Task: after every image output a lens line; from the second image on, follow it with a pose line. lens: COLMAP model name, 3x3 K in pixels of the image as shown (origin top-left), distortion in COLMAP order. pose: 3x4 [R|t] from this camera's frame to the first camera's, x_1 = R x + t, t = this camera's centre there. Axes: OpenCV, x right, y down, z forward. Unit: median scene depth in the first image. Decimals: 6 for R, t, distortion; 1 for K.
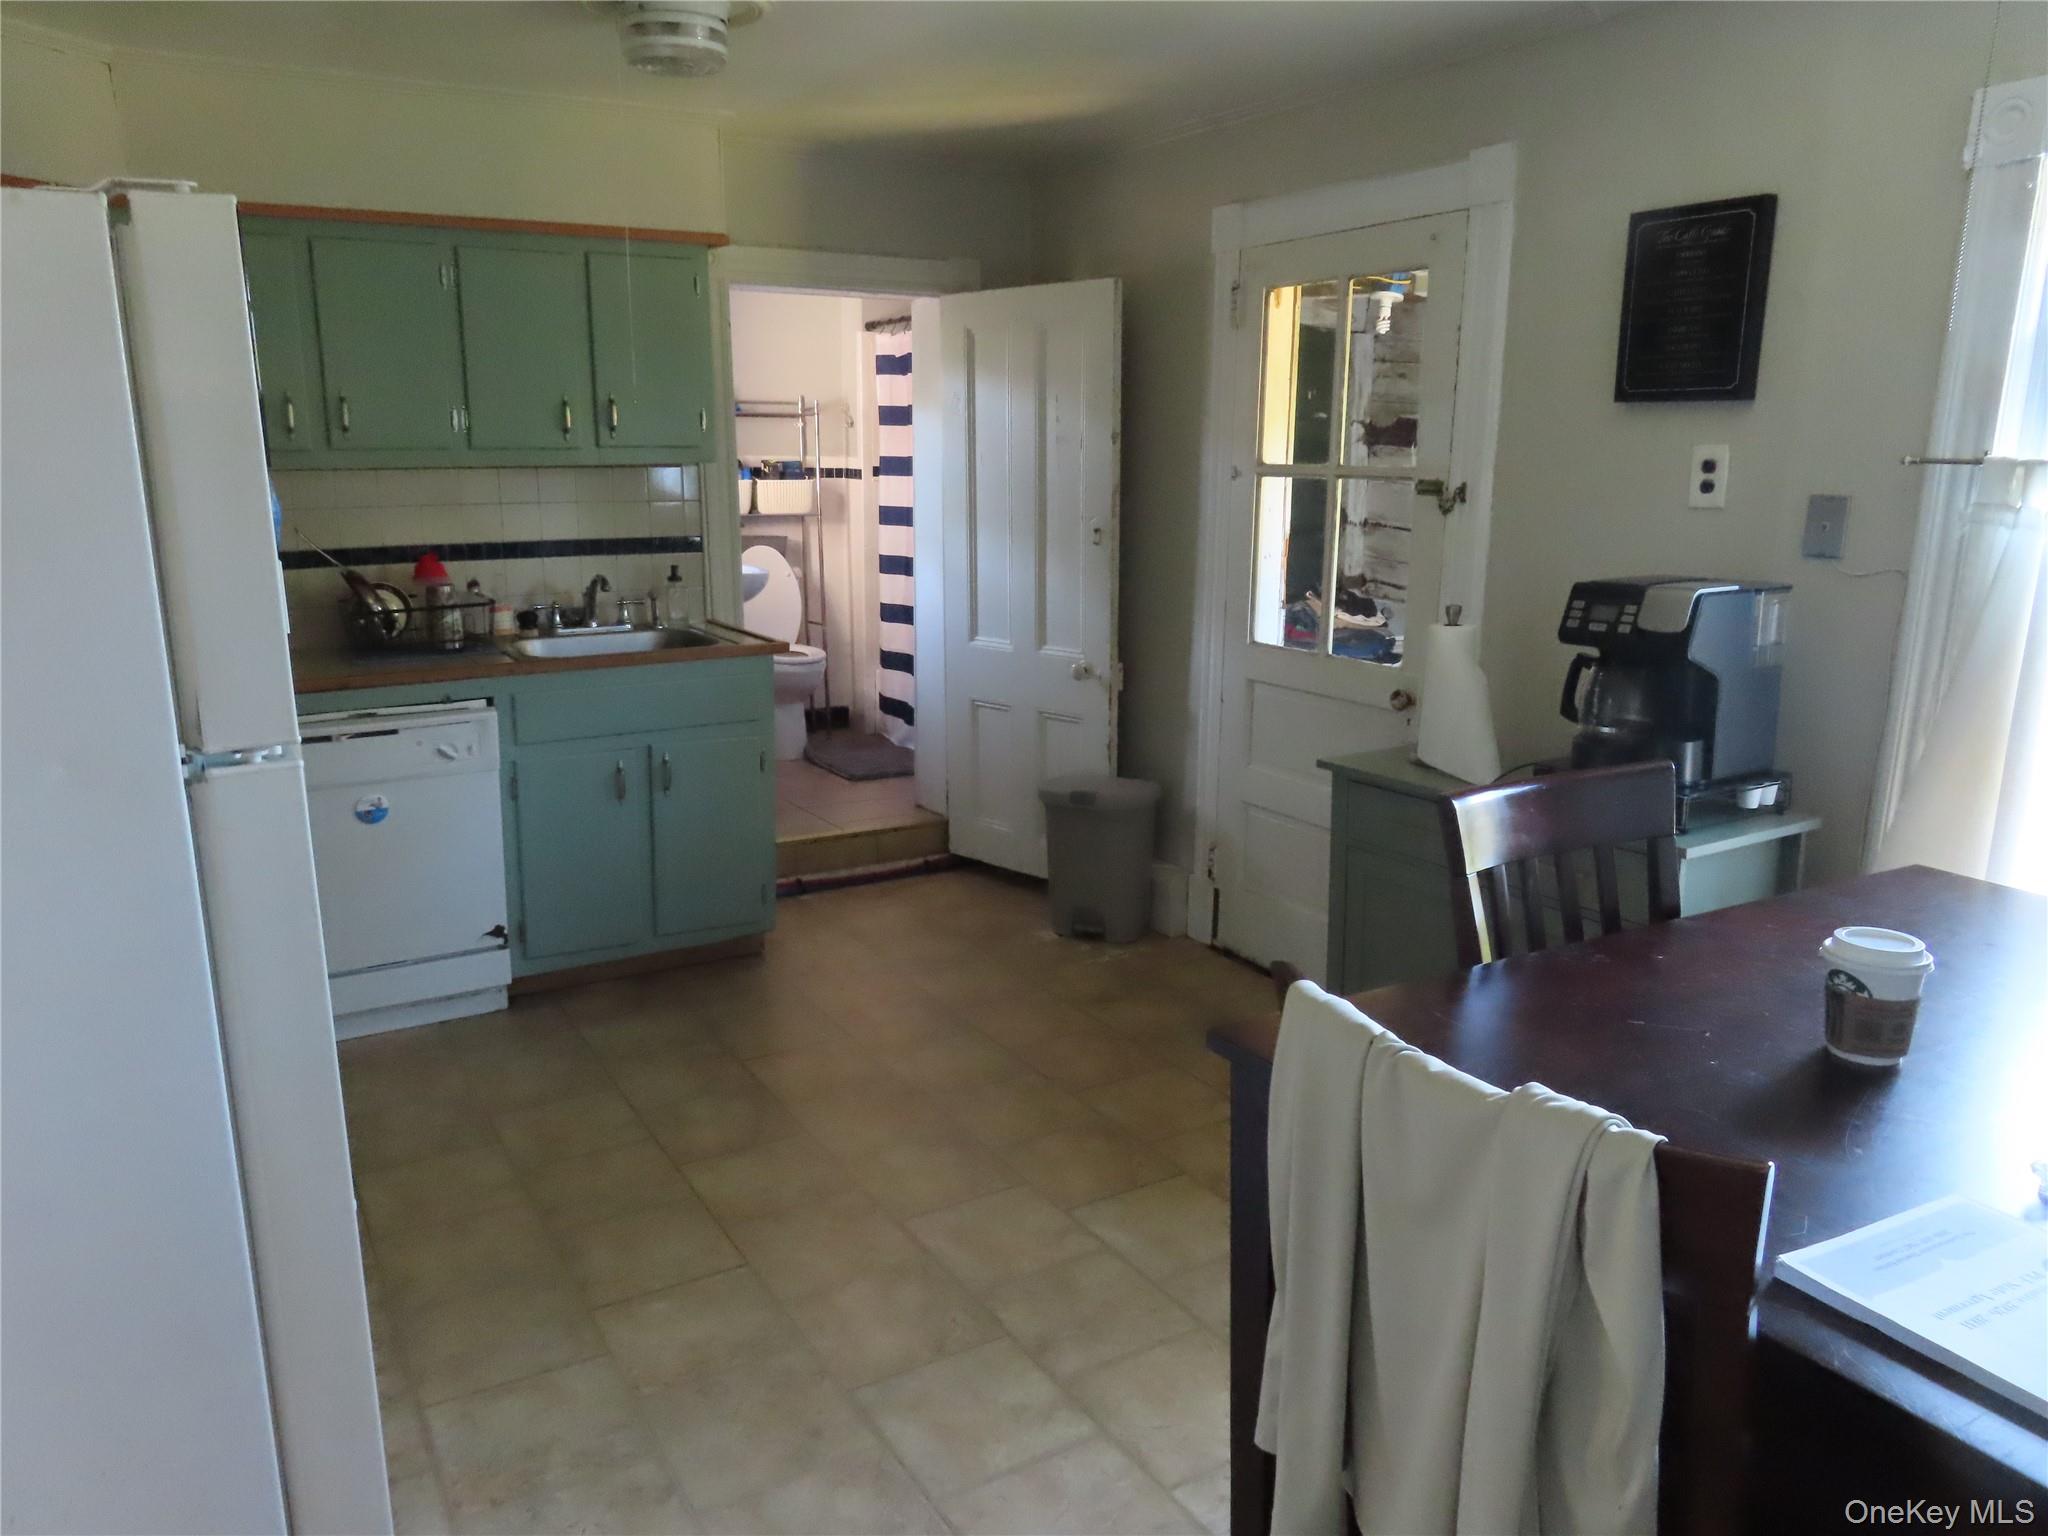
lens RADIAL K [[1457.1, 0, 1016.2], [0, 1457.1, 776.7], [0, 0, 1]] dist [-0.008281, 0.003984]
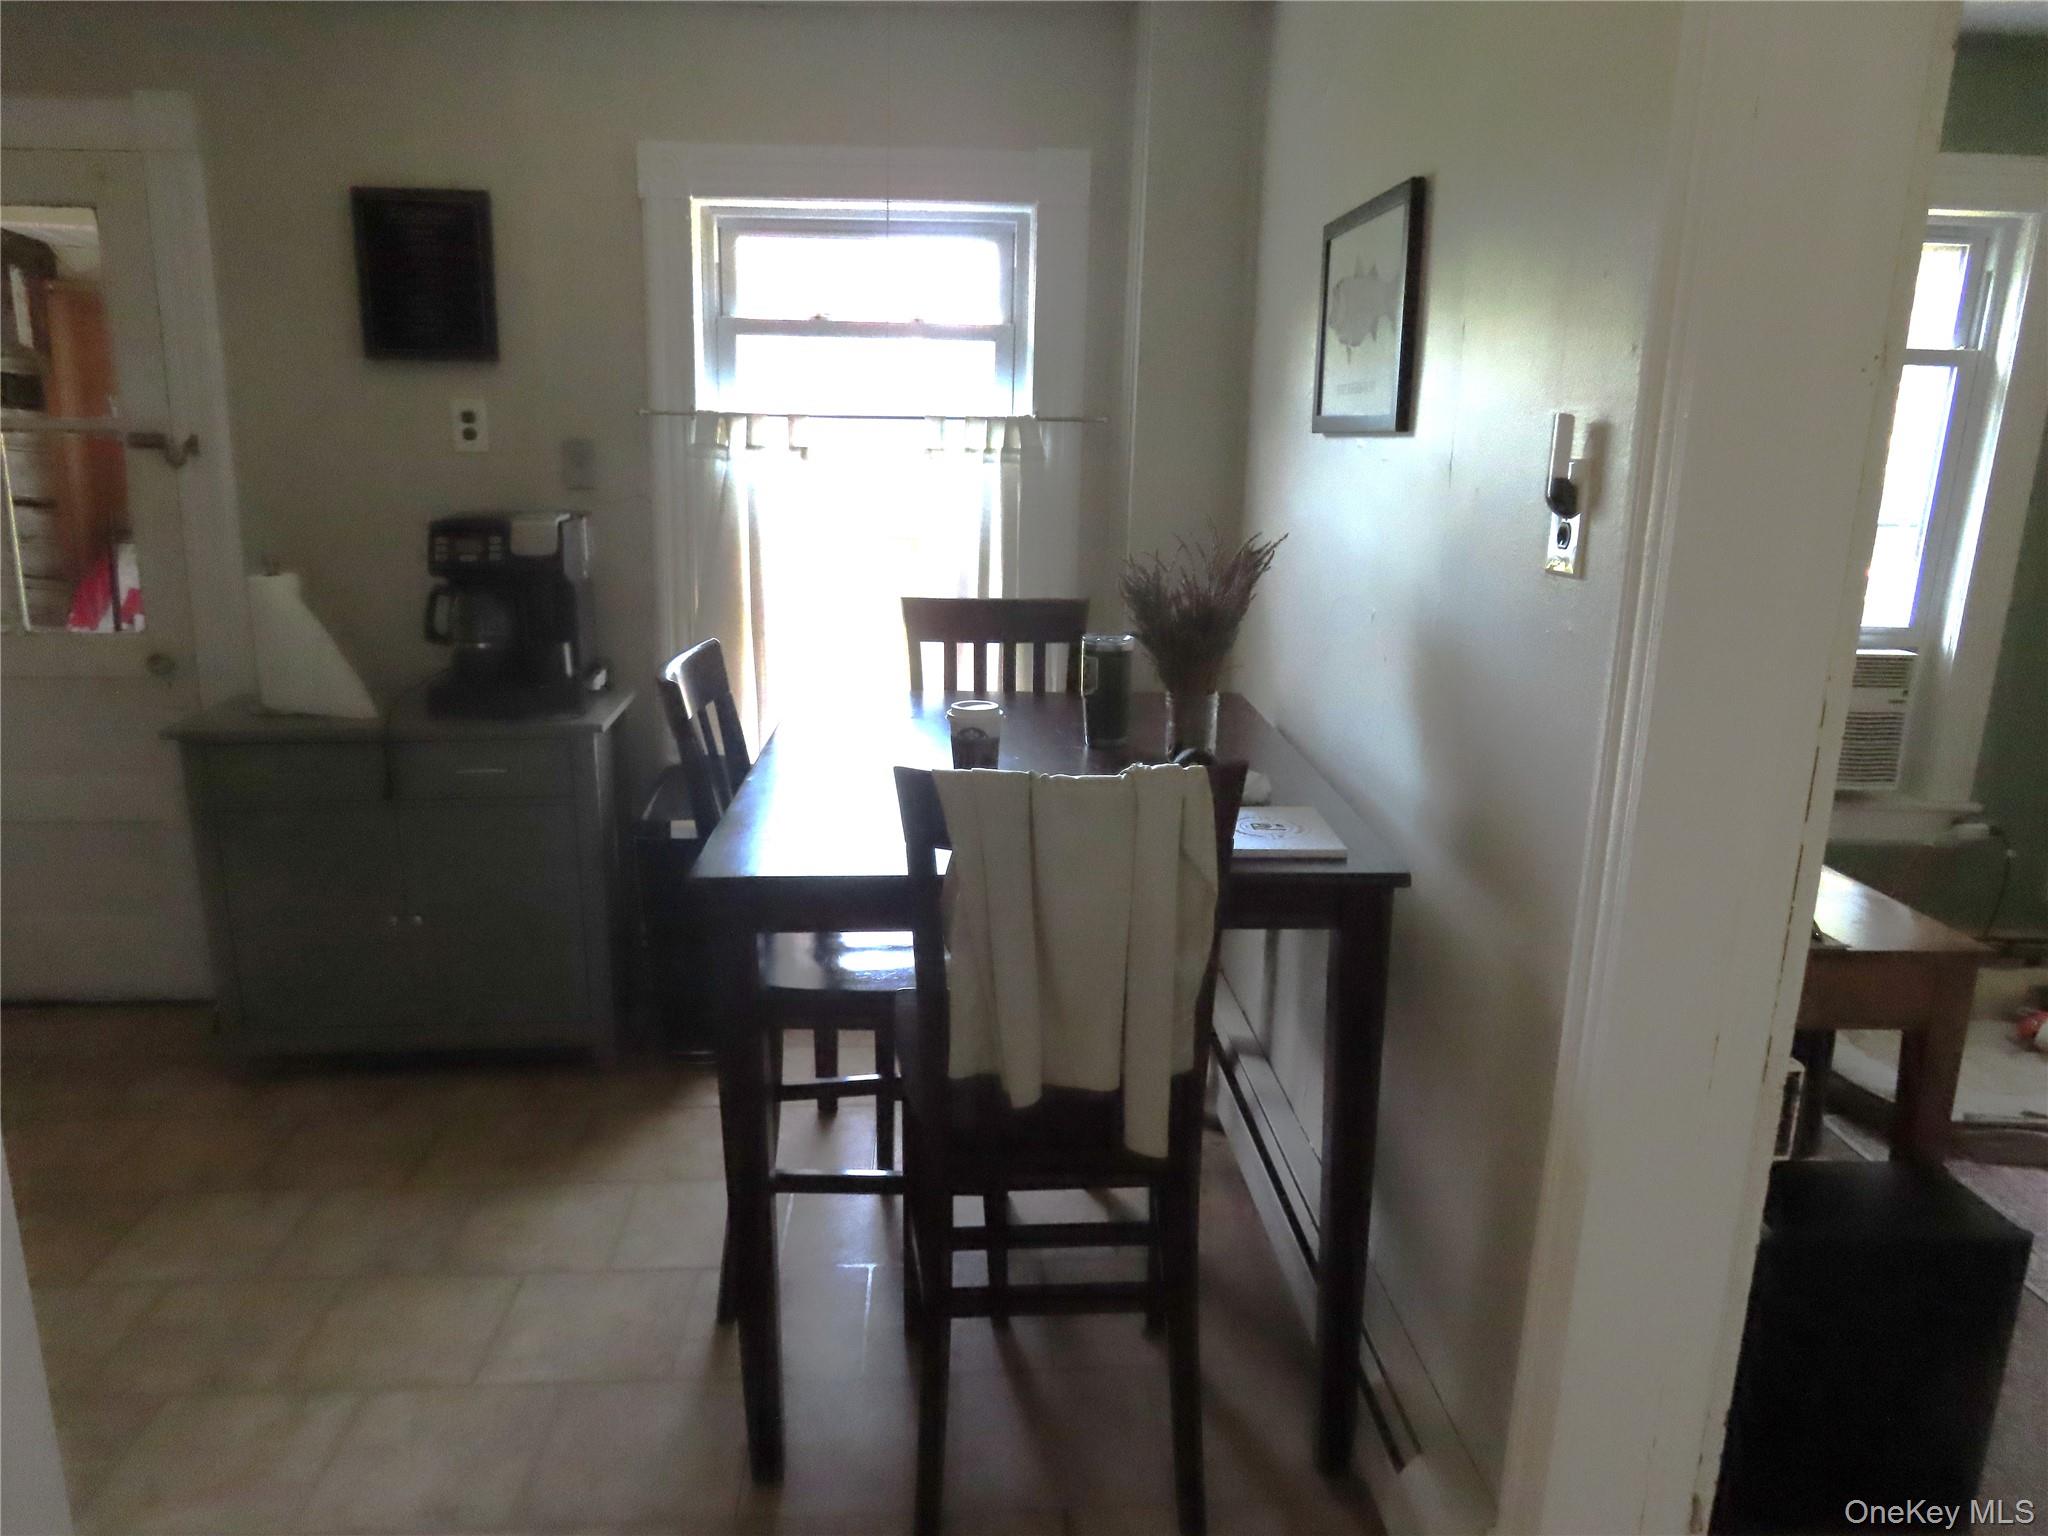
lens RADIAL K [[1457.1, 0, 1013.9], [0, 1457.1, 768.2], [0, 0, 1]] dist [-0.008281, 0.003984]
pose [[0.461824, -0.218063, 0.859748, -0.458393], [0.185577, 0.971610, 0.146751, -0.030952], [-0.867340, 0.091776, 0.489181, 0.069474]]
